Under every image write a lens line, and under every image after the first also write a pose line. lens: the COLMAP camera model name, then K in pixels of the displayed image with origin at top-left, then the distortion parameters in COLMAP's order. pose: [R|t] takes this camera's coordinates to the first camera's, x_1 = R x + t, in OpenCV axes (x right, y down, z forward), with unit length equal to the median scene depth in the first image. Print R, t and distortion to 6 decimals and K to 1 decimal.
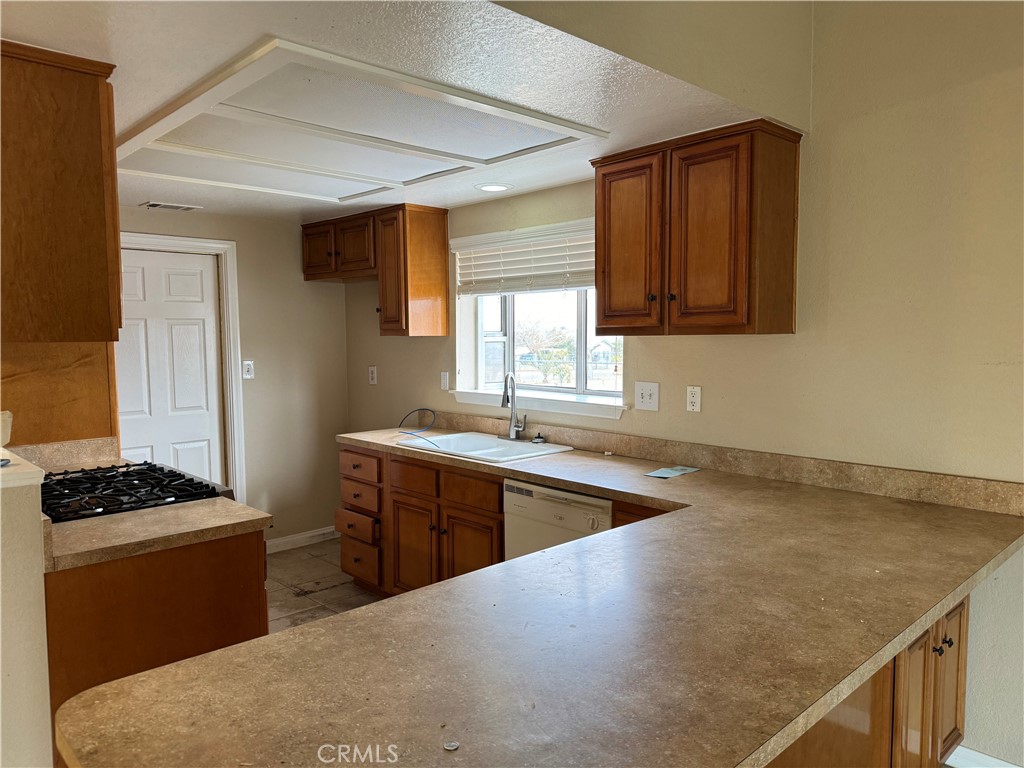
lens RADIAL K [[724.9, 0, 513.2], [0, 724.9, 385.1], [0, 0, 1]] dist [-0.003379, -0.007678]
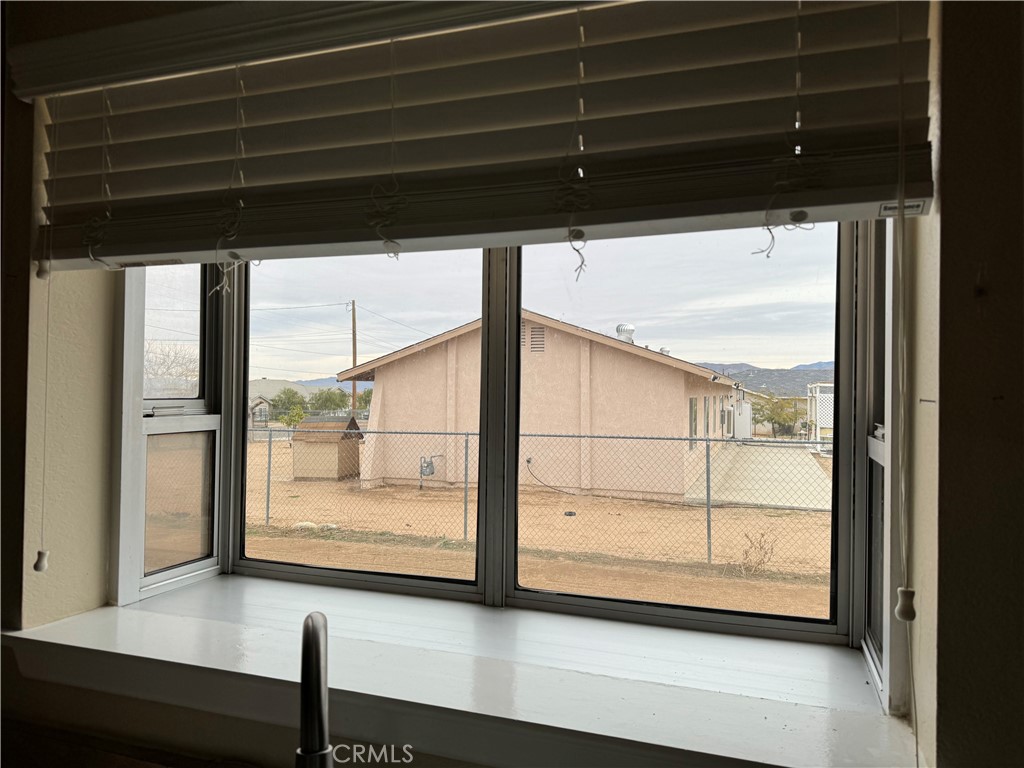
lens RADIAL K [[724.9, 0, 511.3], [0, 724.9, 379.7], [0, 0, 1]] dist [-0.003379, -0.007678]
pose [[0.889744, 0.025120, 0.455768, -0.041489], [0.012844, 0.996711, -0.080008, -0.057665], [-0.456279, 0.077040, 0.886495, 0.690773]]
